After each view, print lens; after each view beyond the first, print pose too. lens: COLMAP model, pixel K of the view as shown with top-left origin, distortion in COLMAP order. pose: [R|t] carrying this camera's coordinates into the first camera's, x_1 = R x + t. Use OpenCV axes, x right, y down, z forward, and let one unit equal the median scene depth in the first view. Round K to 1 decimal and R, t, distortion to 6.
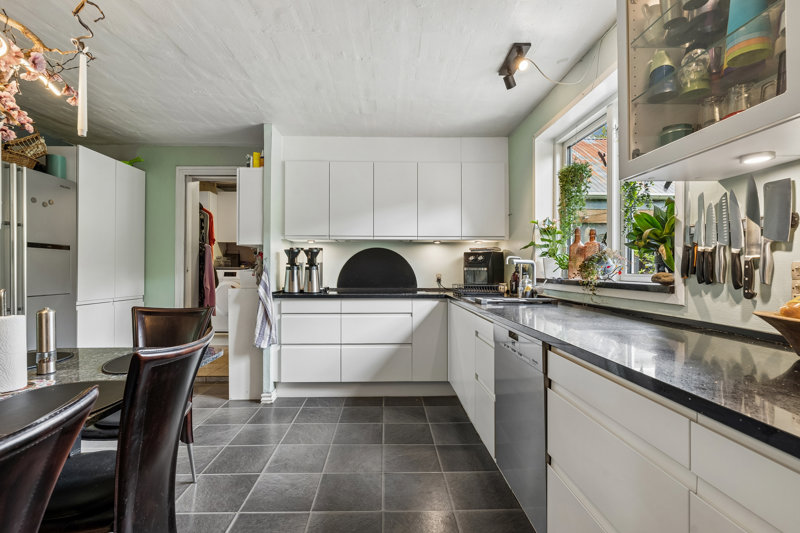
lens RADIAL K [[381.6, 0, 396.7], [0, 381.6, 267.0], [0, 0, 1]] dist [0.011339, -0.000119]
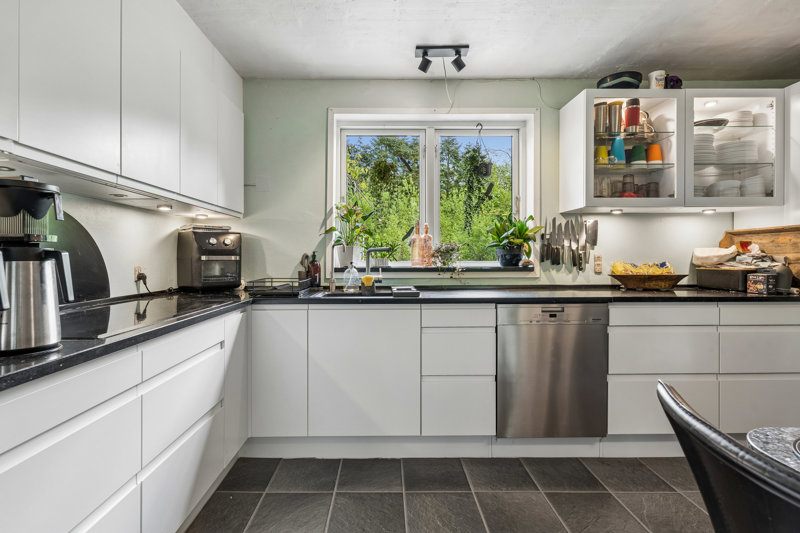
lens RADIAL K [[381.6, 0, 384.1], [0, 381.6, 259.9], [0, 0, 1]] dist [0.011339, -0.000119]
pose [[0.034892, -0.007118, 0.999366, -0.509132], [-0.003786, 0.999967, 0.007254, 0.003675], [-0.999384, -0.004037, 0.034864, 0.800194]]
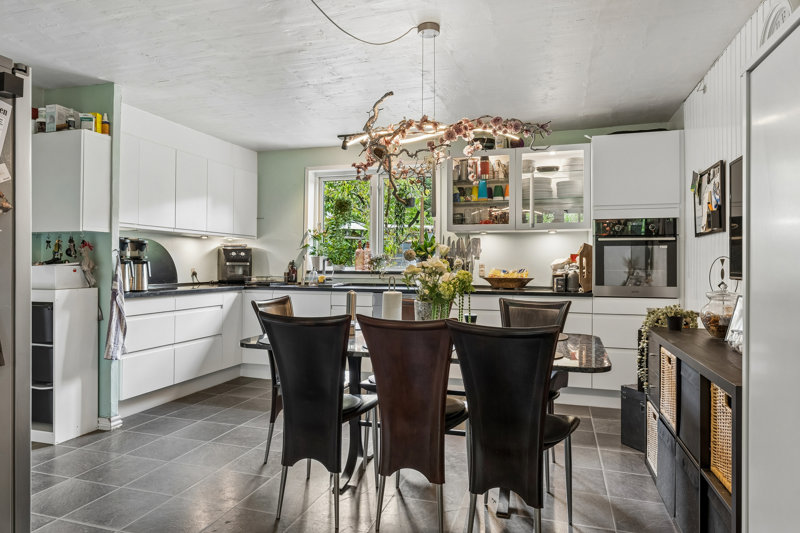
lens RADIAL K [[492.5, 0, 401.7], [0, 492.5, 264.1], [0, 0, 1]] dist [-0.002097, 0.000746]
pose [[0.323648, 0.001192, 0.946177, -1.153101], [-0.010301, 0.999944, 0.002264, -0.001857], [-0.946122, -0.010480, 0.323642, 0.091761]]
